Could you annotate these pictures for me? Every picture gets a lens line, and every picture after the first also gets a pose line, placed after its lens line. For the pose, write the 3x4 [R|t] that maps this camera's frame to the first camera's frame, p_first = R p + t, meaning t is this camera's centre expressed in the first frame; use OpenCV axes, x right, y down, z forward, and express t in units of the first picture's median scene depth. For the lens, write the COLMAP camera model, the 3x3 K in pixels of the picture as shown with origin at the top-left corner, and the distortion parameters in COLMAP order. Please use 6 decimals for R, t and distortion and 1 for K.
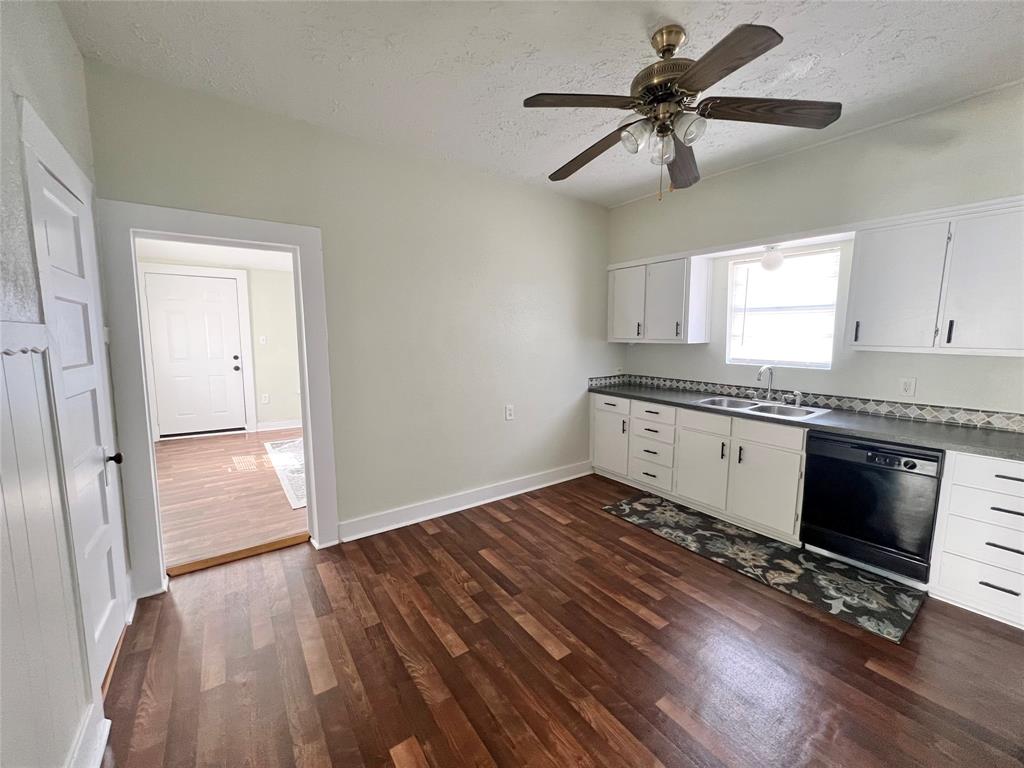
lens RADIAL K [[399.8, 0, 509.5], [0, 399.8, 403.1], [0, 0, 1]] dist [-0.016412, -0.000117]
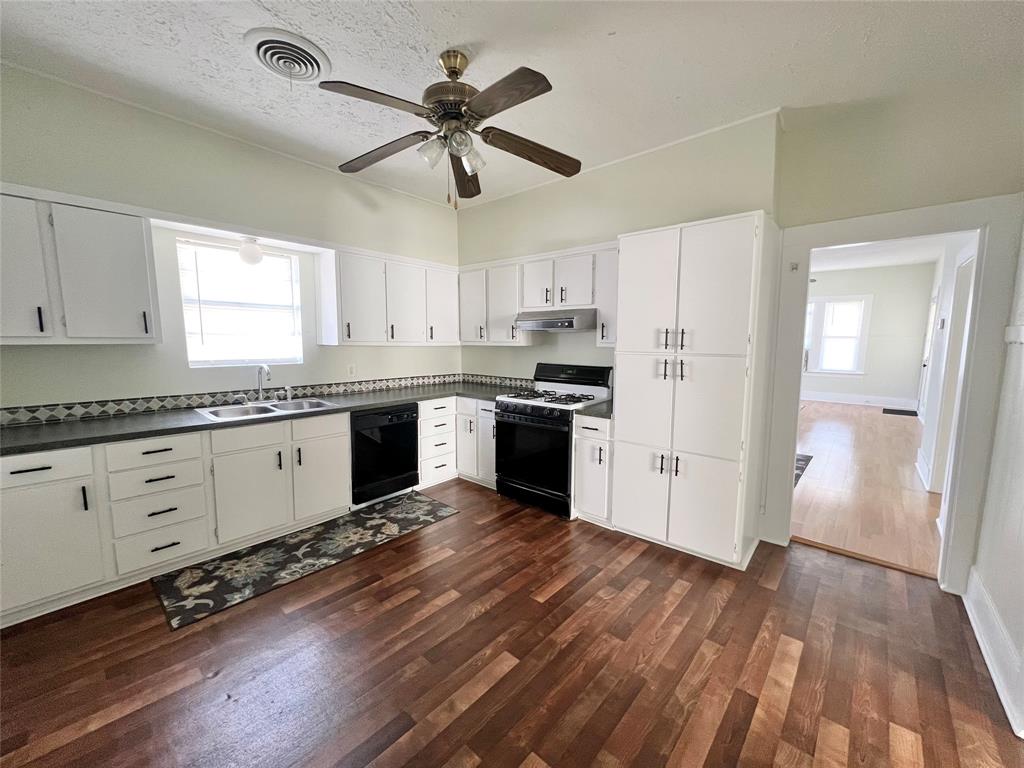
lens RADIAL K [[406.0, 0, 512.0], [0, 406.0, 384.0], [0, 0, 1]] dist [0.001825, -0.000122]
pose [[-0.225160, -0.118034, 0.967146, -0.508356], [0.153198, 0.975999, 0.154780, -0.125071], [-0.962202, 0.183015, -0.201674, 0.714246]]
